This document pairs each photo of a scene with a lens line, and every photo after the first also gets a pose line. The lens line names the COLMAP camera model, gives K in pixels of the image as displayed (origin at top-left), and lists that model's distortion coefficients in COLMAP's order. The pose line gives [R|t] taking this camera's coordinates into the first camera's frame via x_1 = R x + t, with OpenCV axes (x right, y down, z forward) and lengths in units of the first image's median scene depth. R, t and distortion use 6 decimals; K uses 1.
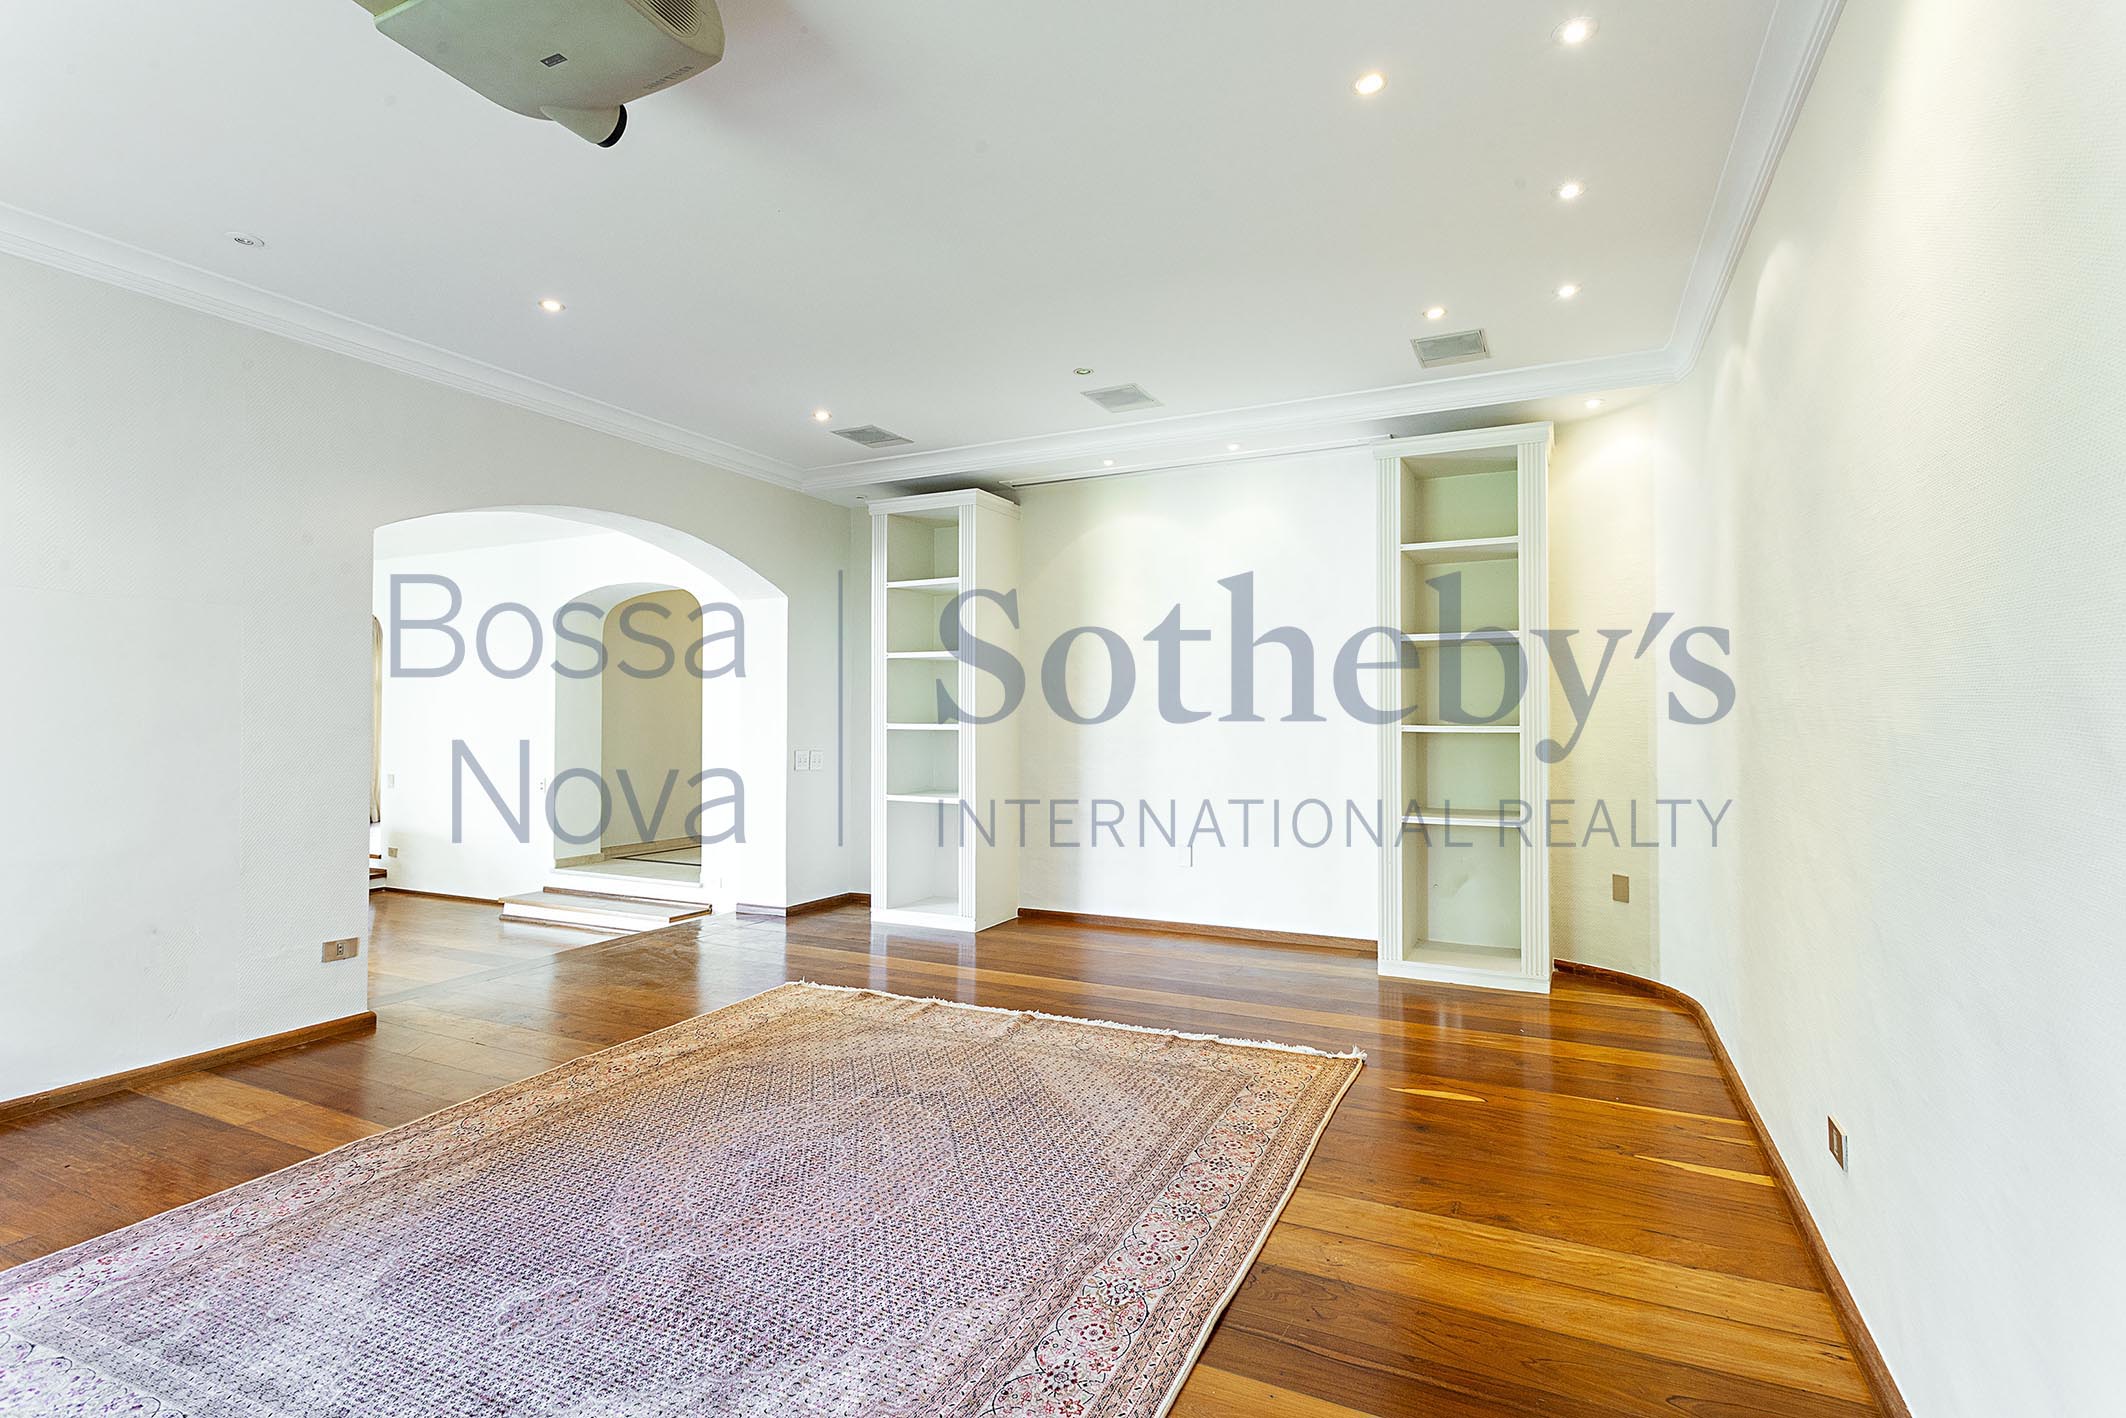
lens RADIAL K [[989.1, 0, 1063.0], [0, 989.1, 709.0], [0, 0, 1]] dist [0.004856, 0.001049]
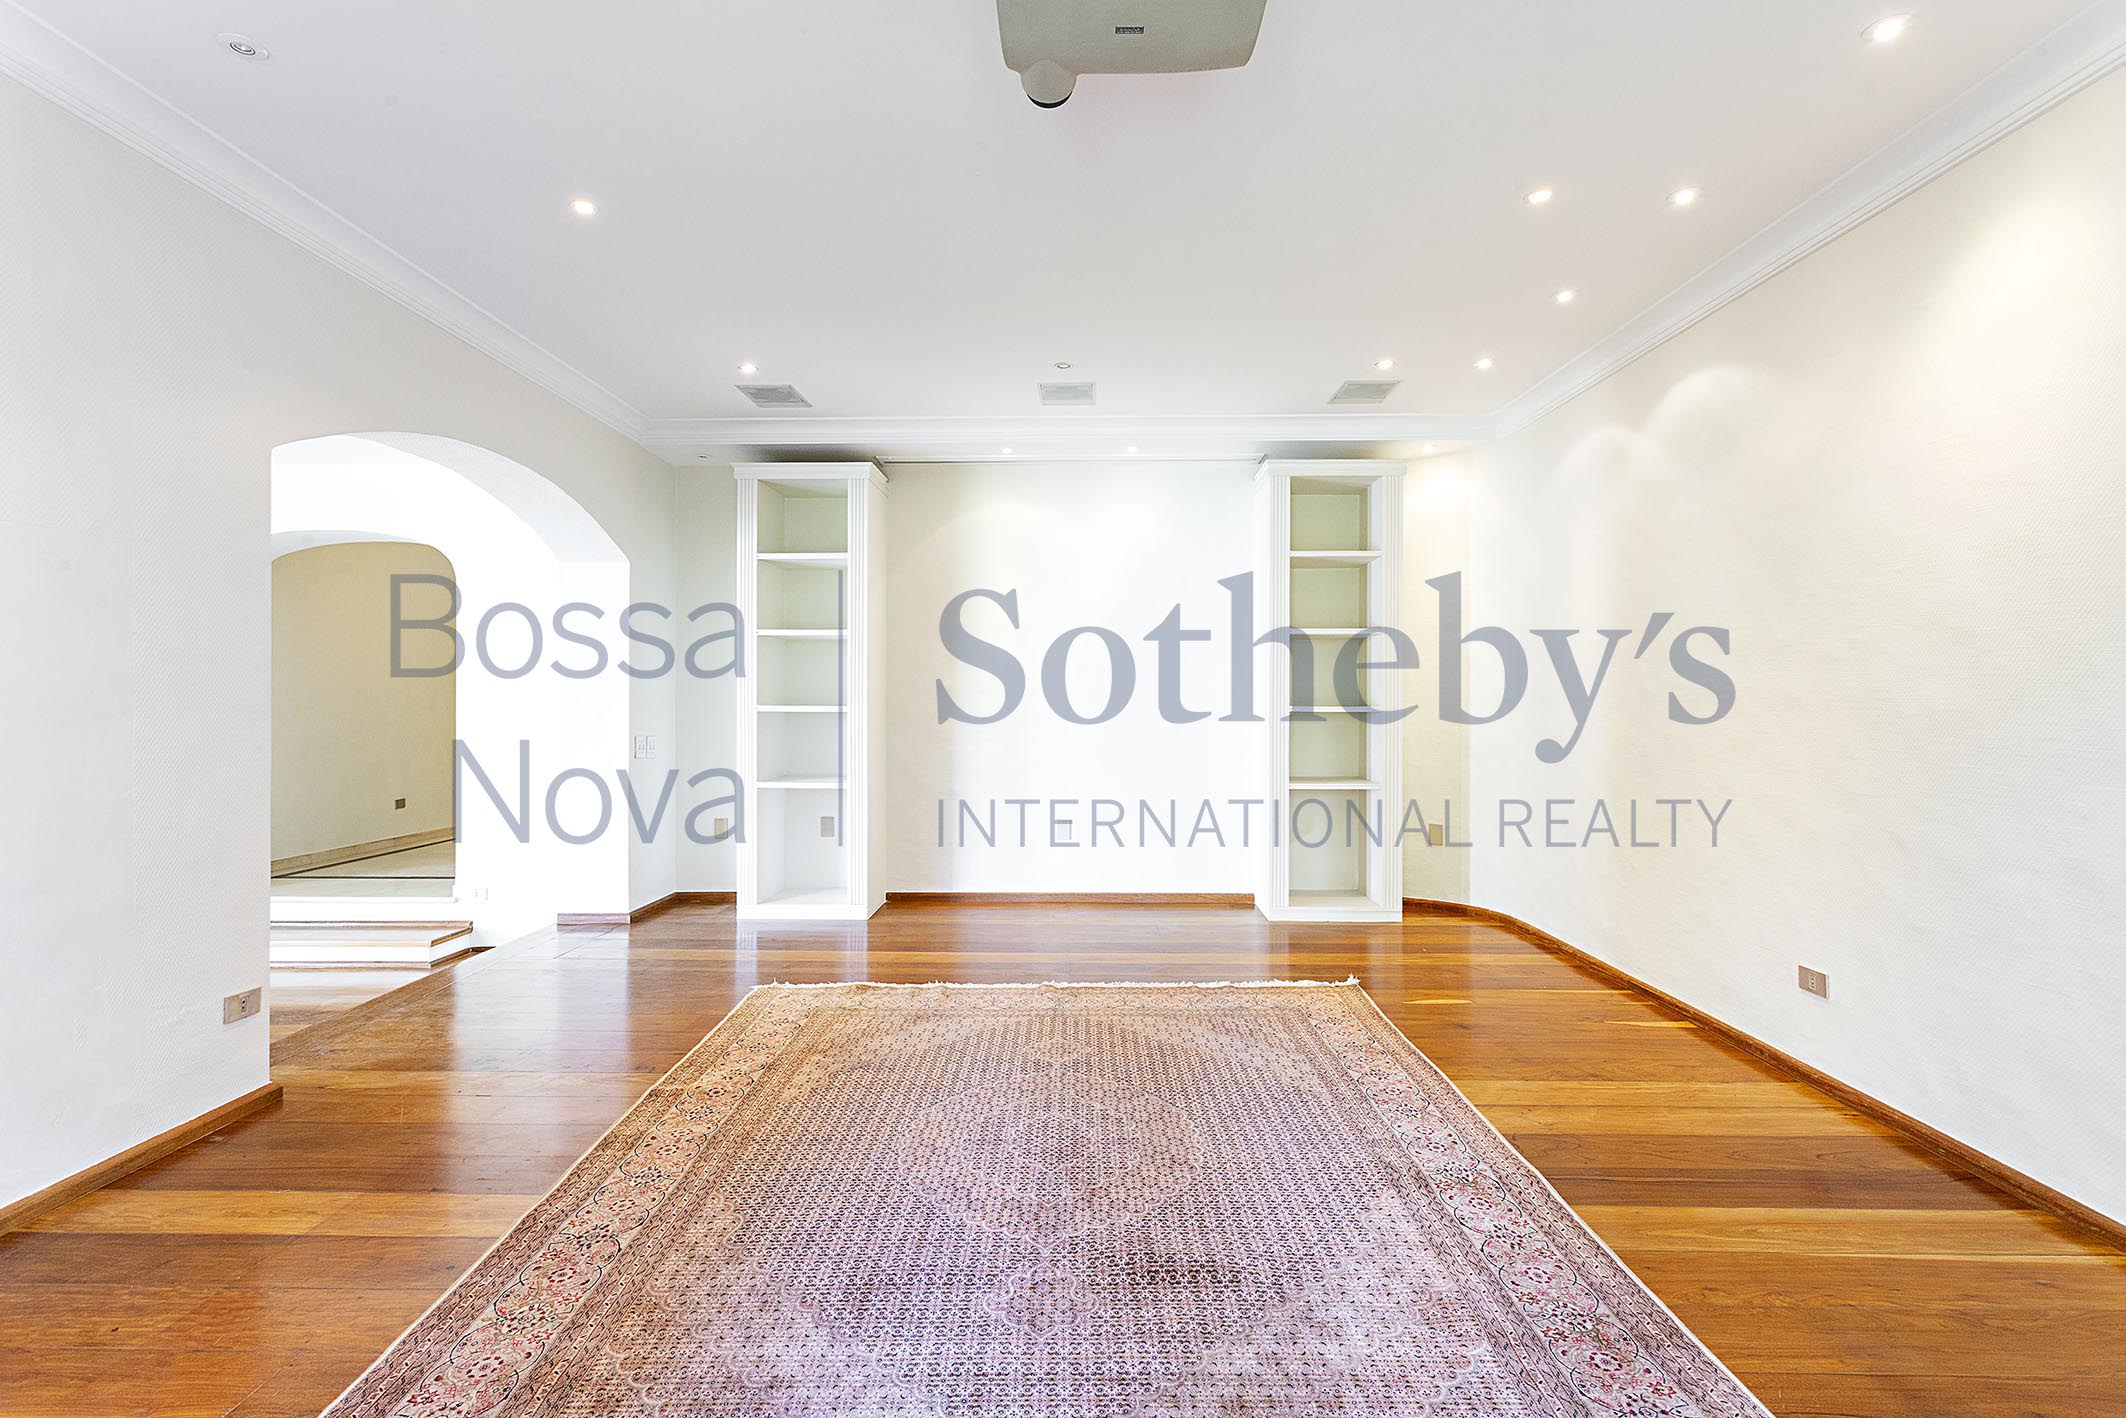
lens RADIAL K [[989.7, 0, 1050.1], [0, 989.7, 715.8], [0, 0, 1]] dist [0.001942, 0.005000]
pose [[0.910253, -0.005244, 0.414018, -0.449311], [-0.005033, 0.999706, 0.023727, 0.001054], [-0.414021, -0.023681, 0.909959, 0.057750]]
